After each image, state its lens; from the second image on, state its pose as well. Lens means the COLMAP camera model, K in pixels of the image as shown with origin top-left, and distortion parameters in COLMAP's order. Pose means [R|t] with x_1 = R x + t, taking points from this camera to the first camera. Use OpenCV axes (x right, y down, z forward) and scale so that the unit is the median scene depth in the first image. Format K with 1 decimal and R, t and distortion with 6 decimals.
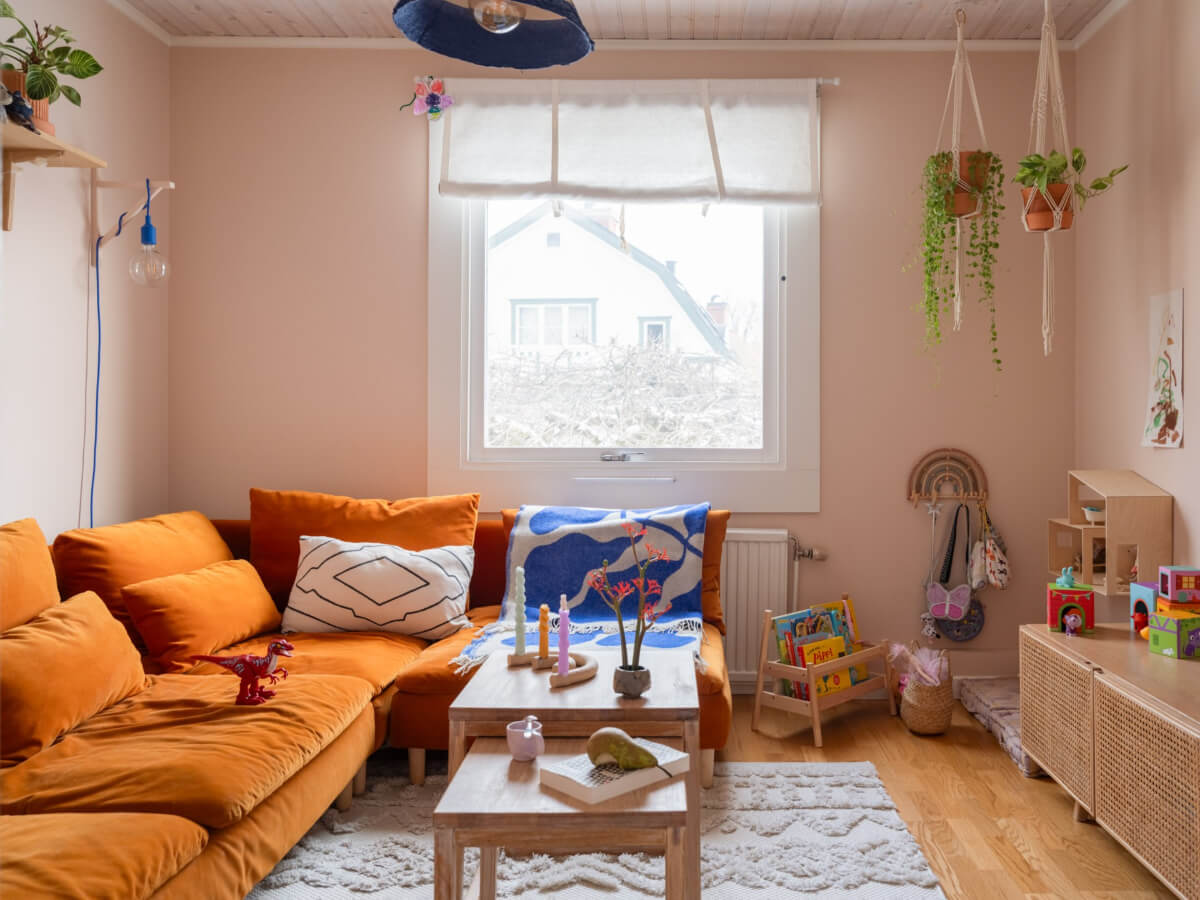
lens RADIAL K [[982.2, 0, 689.4], [0, 982.2, 467.5], [0, 0, 1]] dist [-0.000918, -0.001839]
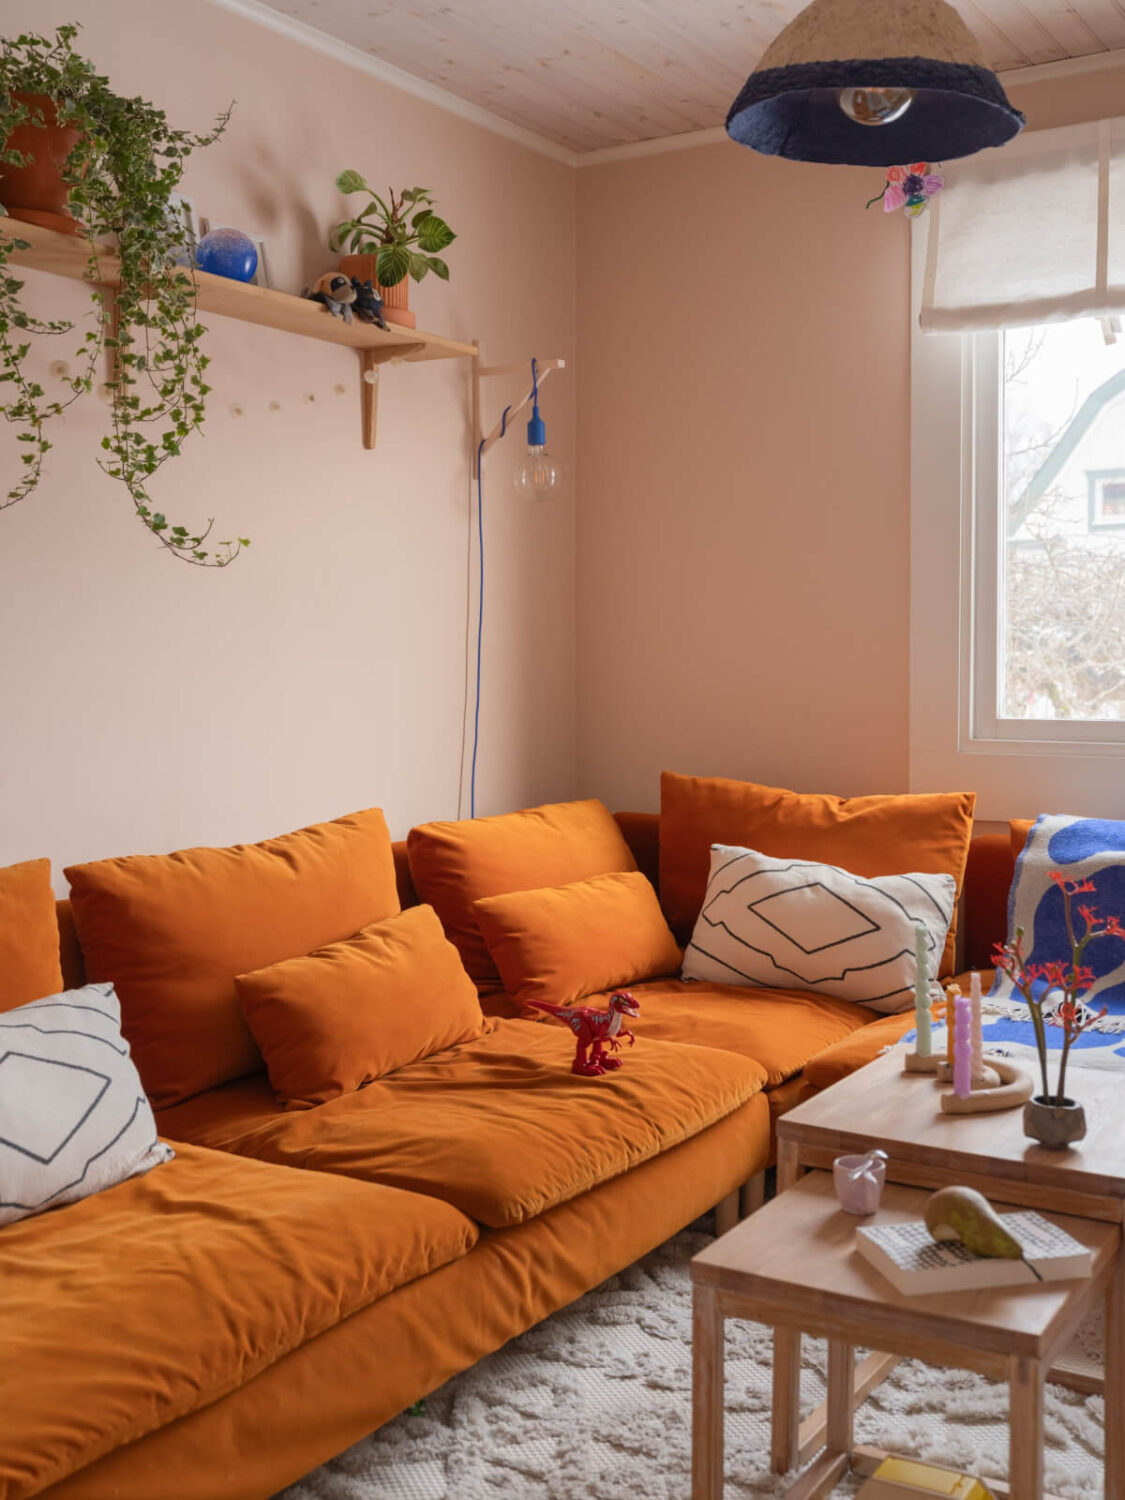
lens RADIAL K [[1598.7, 0, 562.5], [0, 1598.7, 750.0], [0, 0, 1]] dist [0.001124, -0.018124]
pose [[0.840361, 0.027921, -0.541307, 0.137005], [-0.016955, 0.999538, 0.025235, -0.025664], [0.541762, -0.012029, 0.840446, -0.020053]]
